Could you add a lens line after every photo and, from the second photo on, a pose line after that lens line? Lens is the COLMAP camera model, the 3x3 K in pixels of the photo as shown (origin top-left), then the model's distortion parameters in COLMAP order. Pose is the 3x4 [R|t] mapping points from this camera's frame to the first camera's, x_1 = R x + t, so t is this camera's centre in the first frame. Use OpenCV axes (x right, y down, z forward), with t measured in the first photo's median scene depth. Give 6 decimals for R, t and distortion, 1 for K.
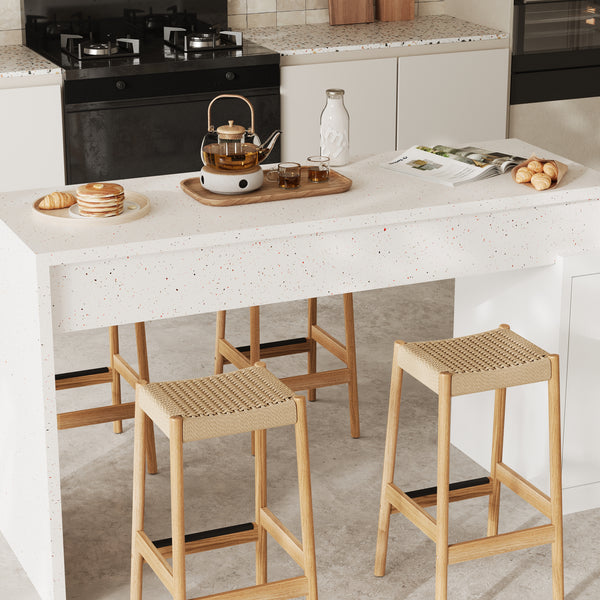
lens RADIAL K [[1779.6, 0, 300.2], [0, 1779.6, 299.7], [0, 0, 1]] dist [-0.228305, 0.000000]
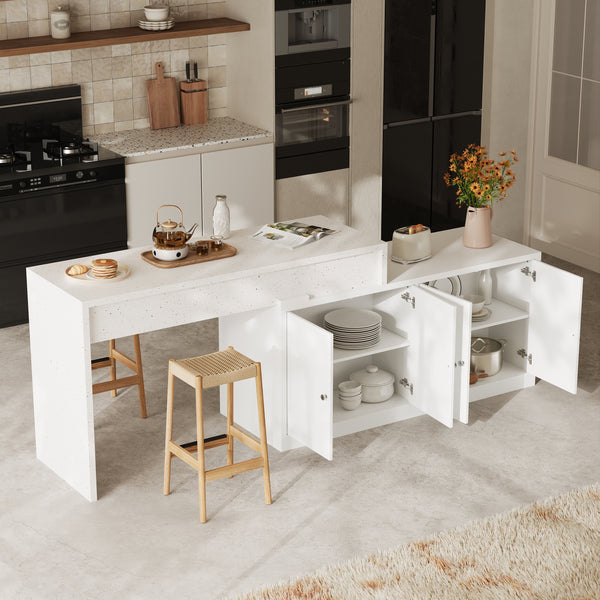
lens RADIAL K [[1779.6, 0, 299.7], [0, 1779.6, 300.4], [0, 0, 1]] dist [-0.228305, 0.000000]
pose [[0.977154, -0.057207, 0.204690, -0.176436], [0.059826, 0.998187, -0.006624, -0.001568], [-0.203940, 0.018719, 0.978804, -0.459096]]
